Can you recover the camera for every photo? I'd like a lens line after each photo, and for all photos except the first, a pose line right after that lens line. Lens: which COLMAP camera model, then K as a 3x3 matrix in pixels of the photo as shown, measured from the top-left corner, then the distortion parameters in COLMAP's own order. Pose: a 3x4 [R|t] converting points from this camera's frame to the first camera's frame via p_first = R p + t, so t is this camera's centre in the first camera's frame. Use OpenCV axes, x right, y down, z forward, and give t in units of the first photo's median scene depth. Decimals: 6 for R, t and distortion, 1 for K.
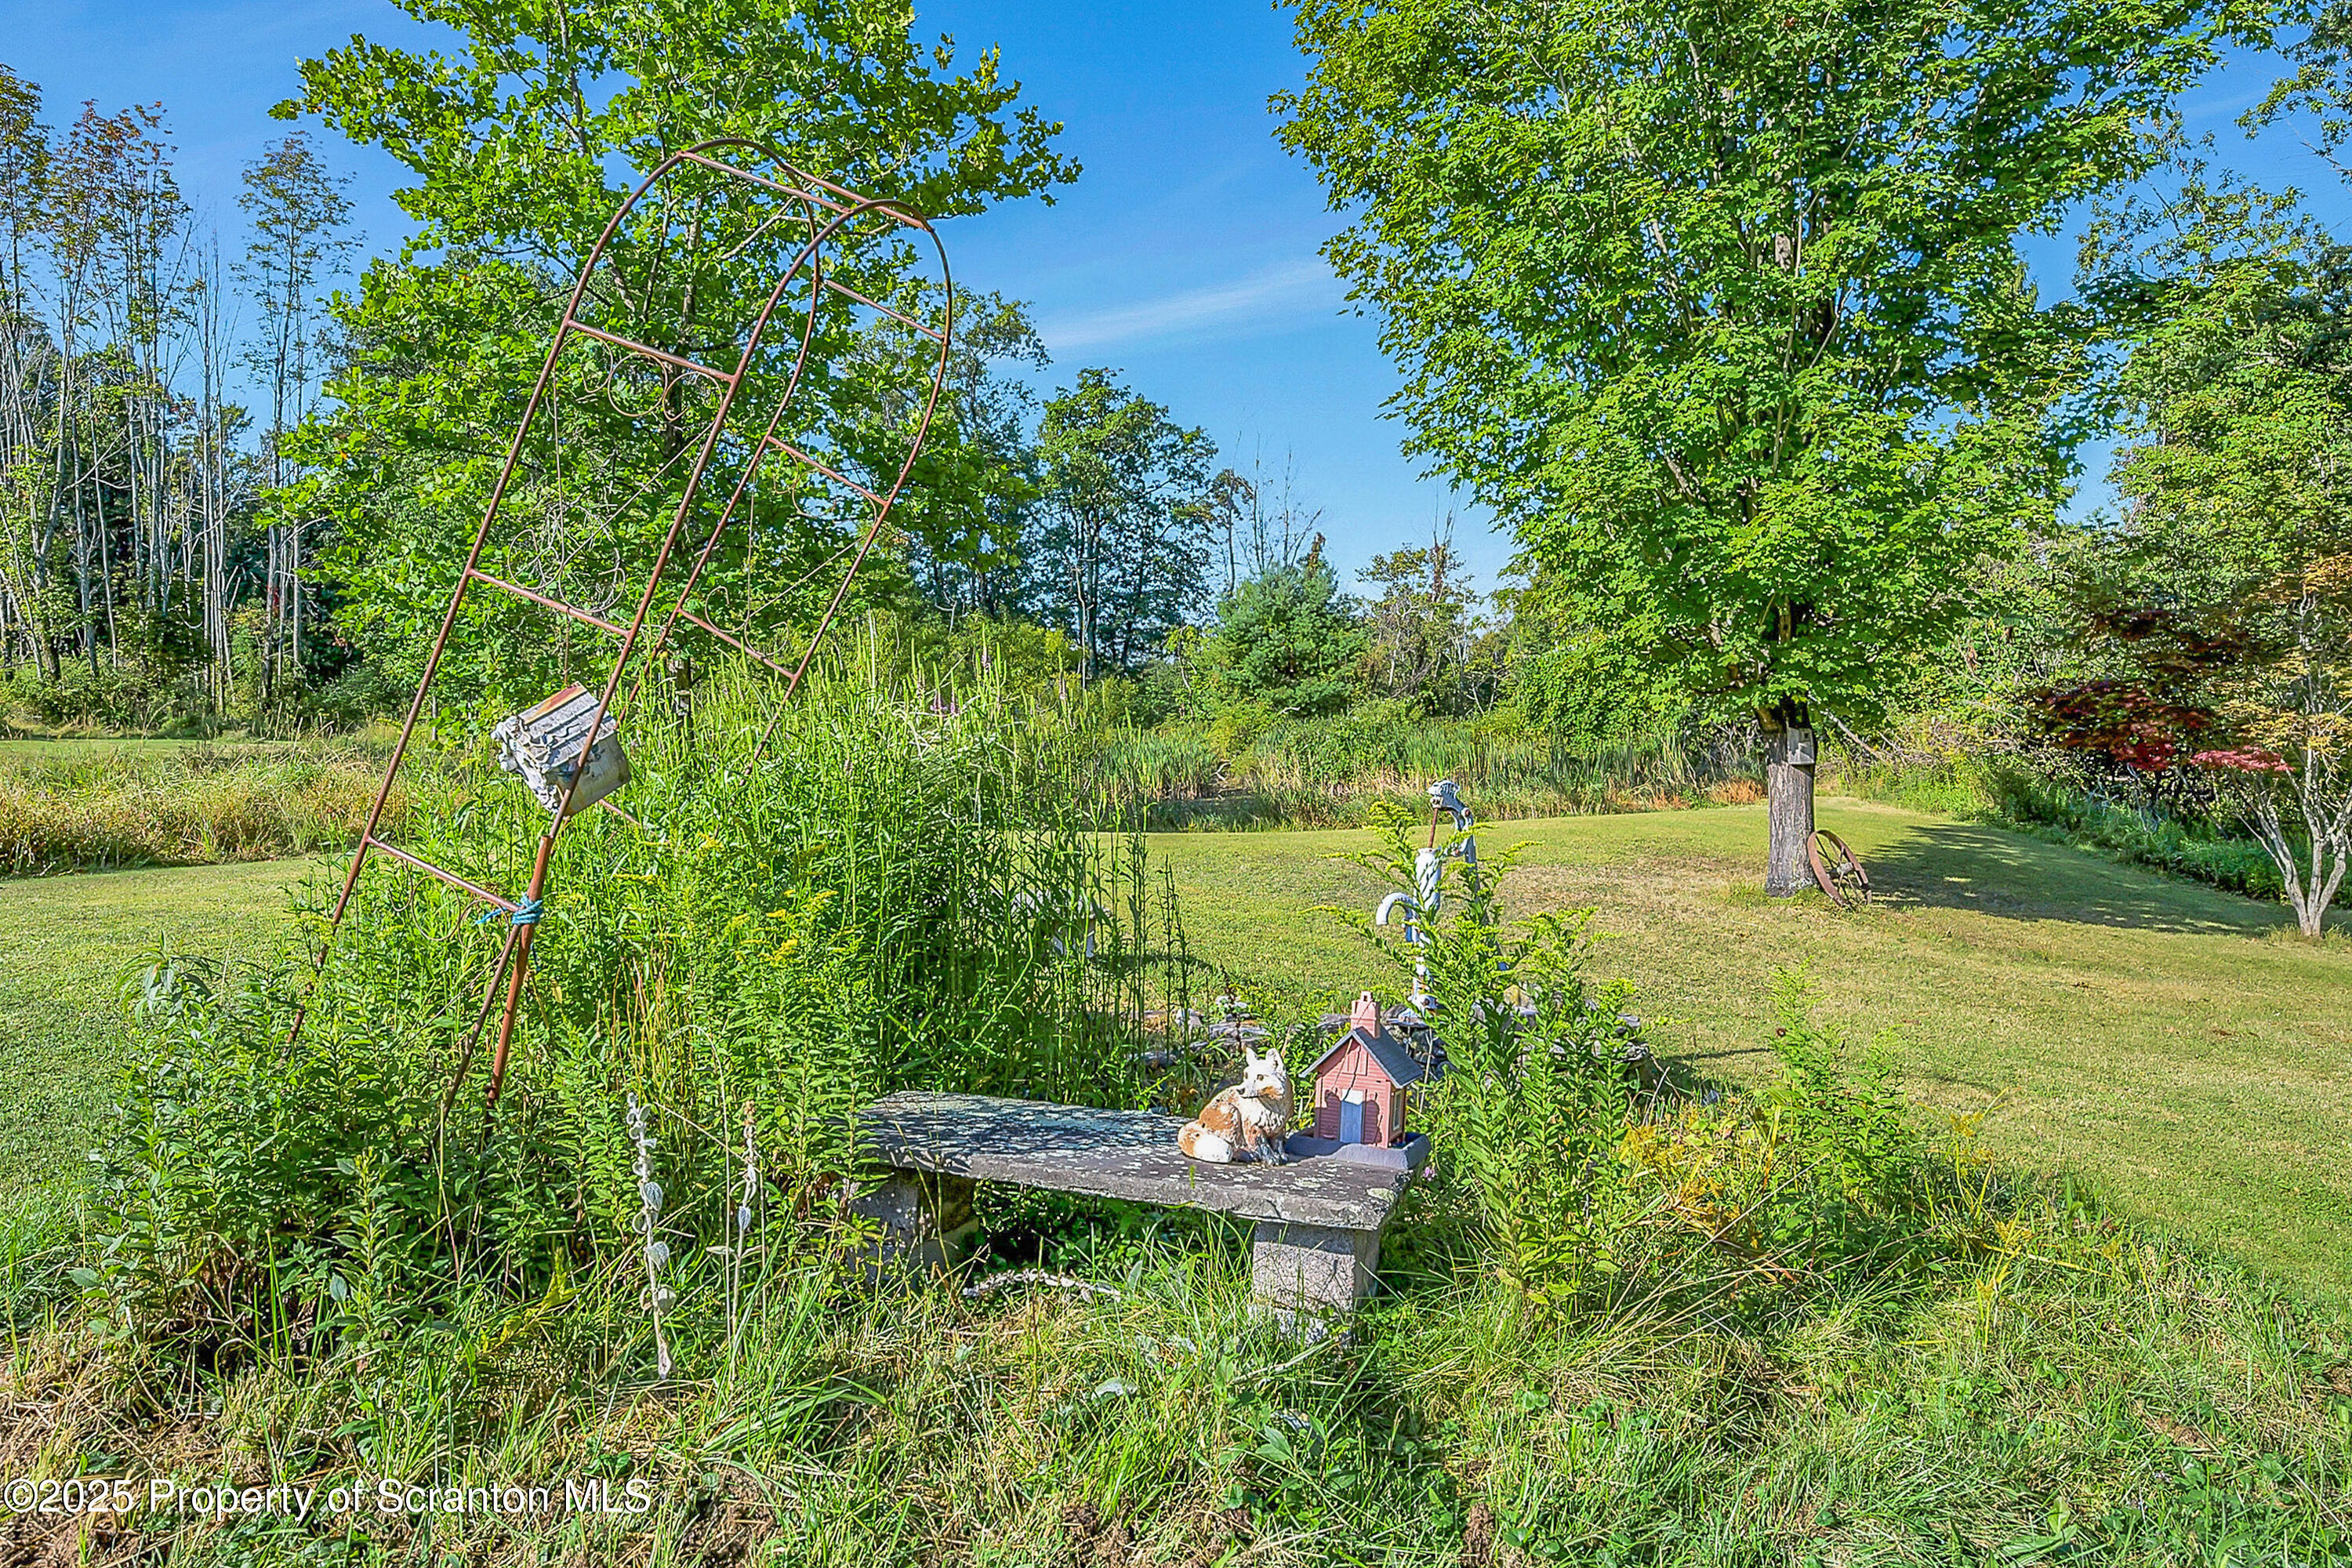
lens RADIAL K [[941.9, 0, 1175.1], [0, 941.9, 786.8], [0, 0, 1]] dist [0.000461, 0.000062]
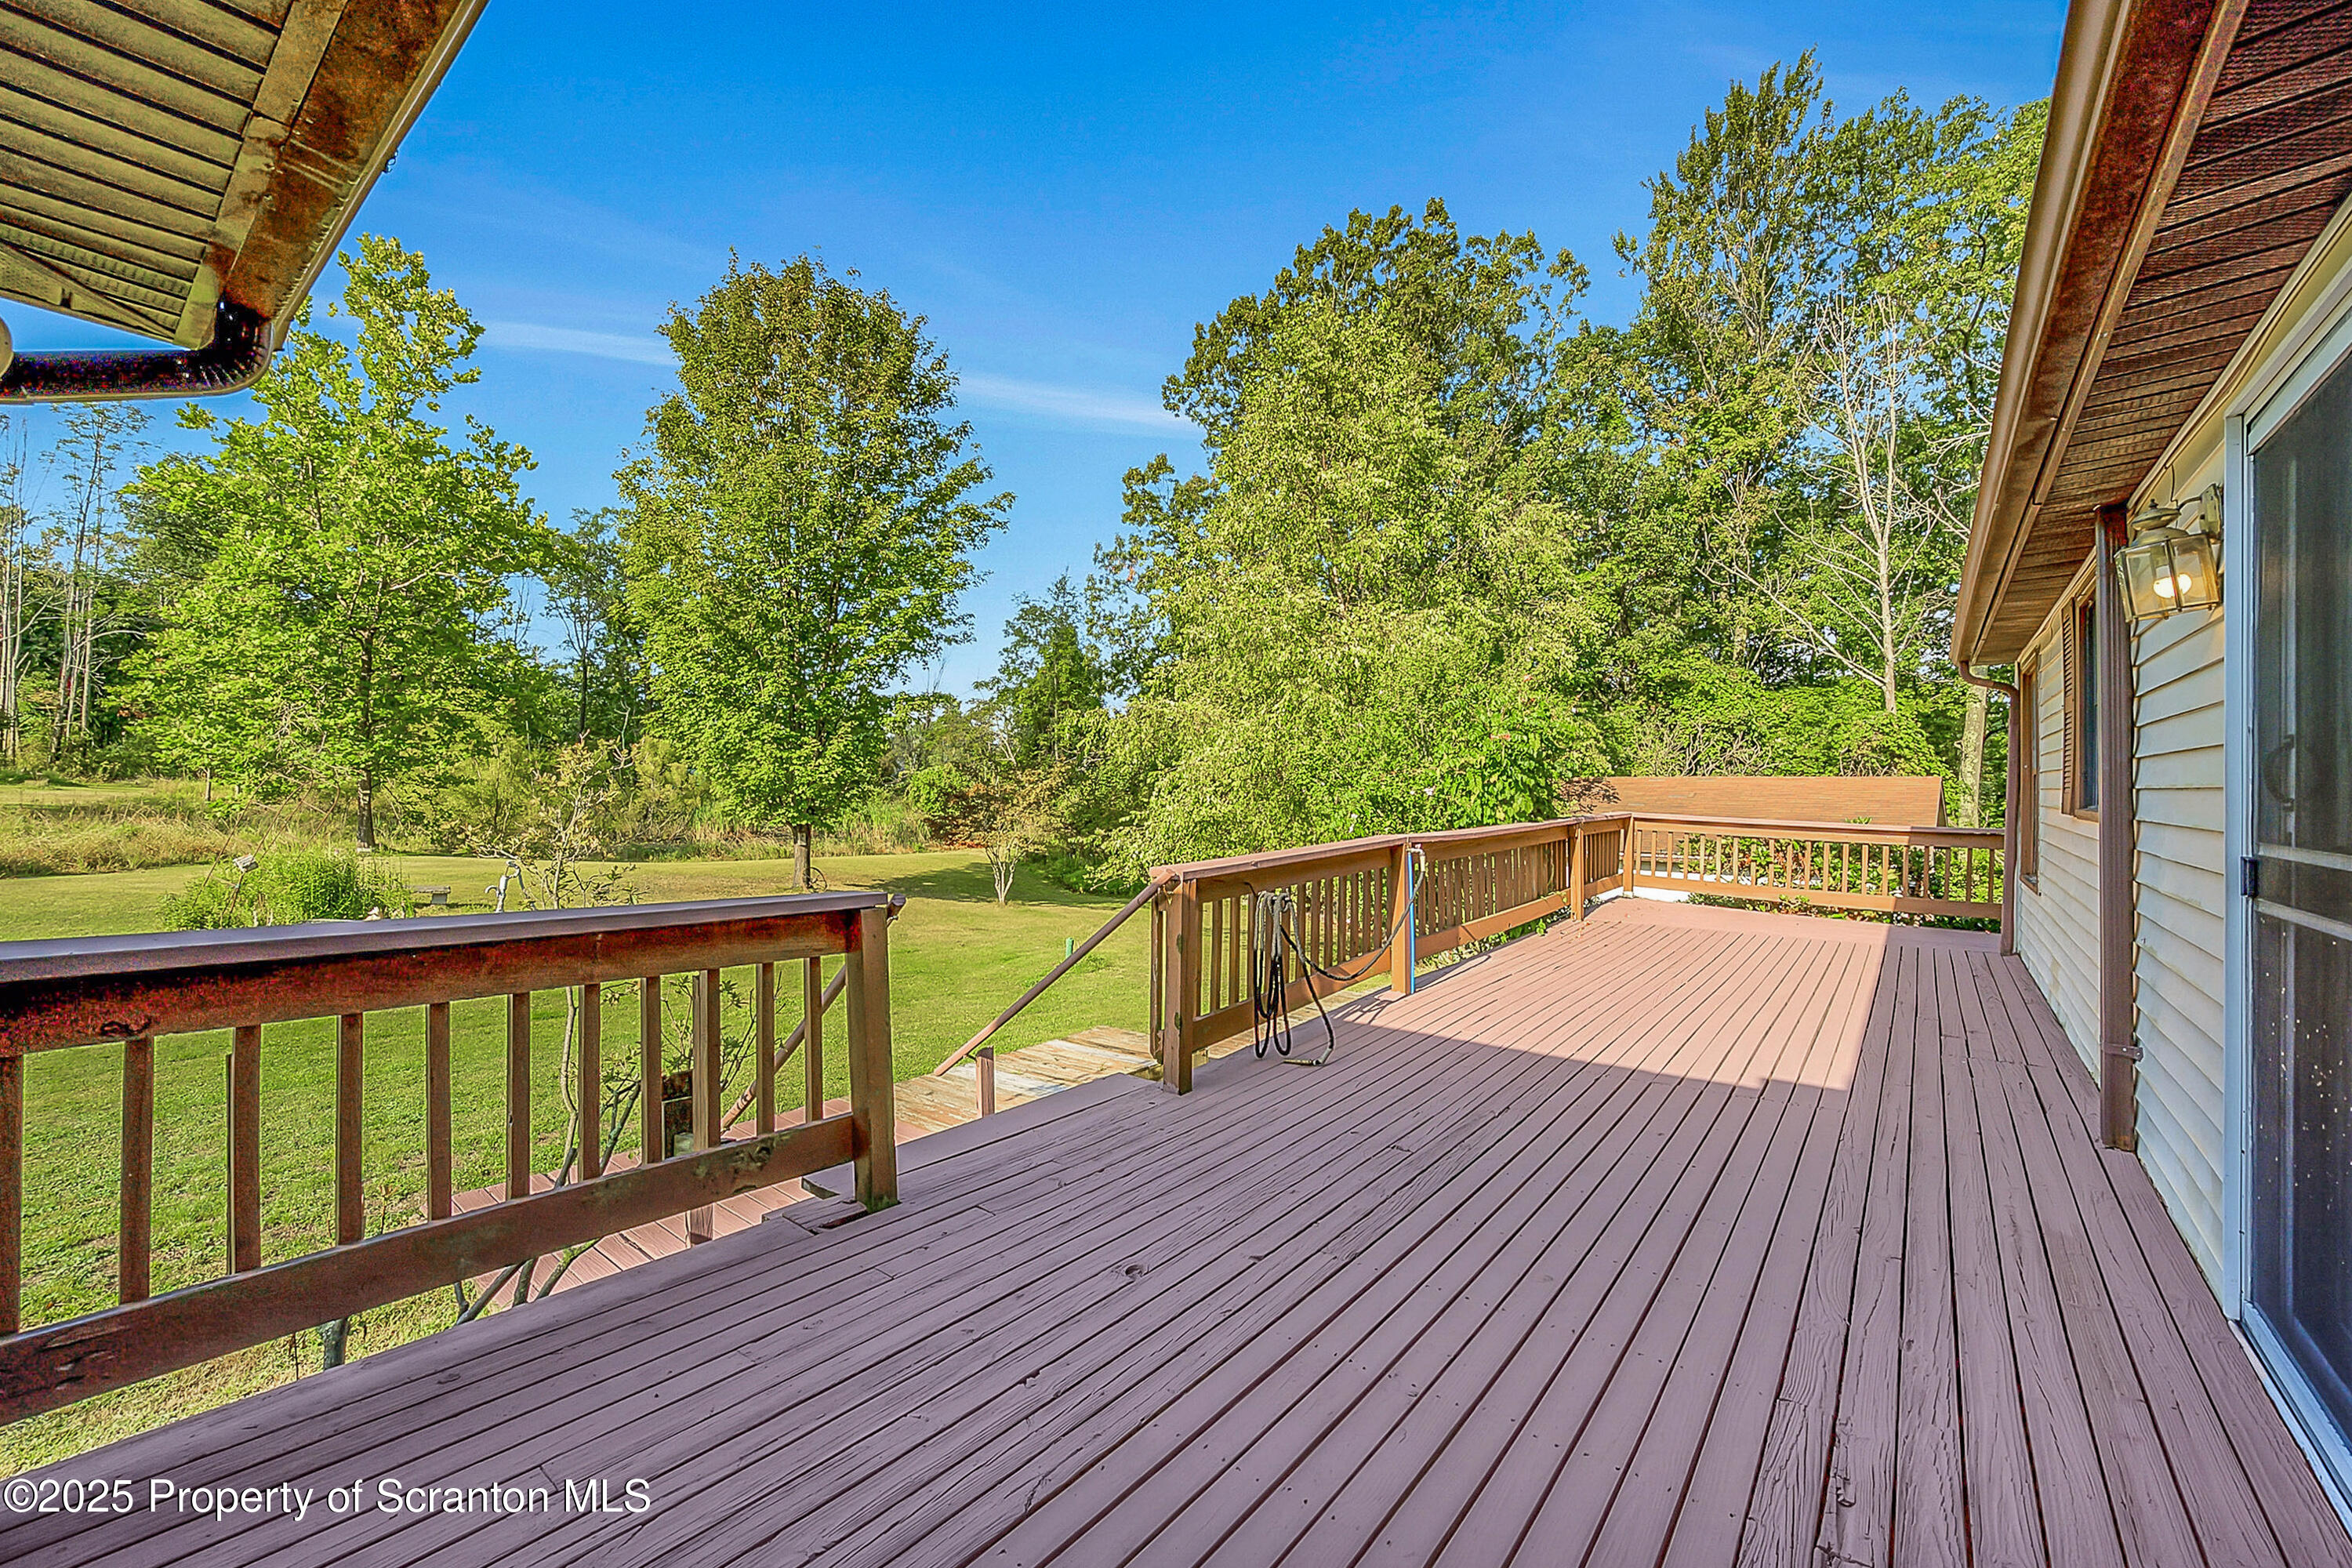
lens RADIAL K [[941.9, 0, 1179.2], [0, 941.9, 784.7], [0, 0, 1]] dist [0.000461, 0.000062]
pose [[0.987376, 0.018739, 0.157279, 0.615471], [-0.016433, 0.999738, -0.015948, -0.075547], [-0.157537, 0.013162, 0.987425, -0.868721]]
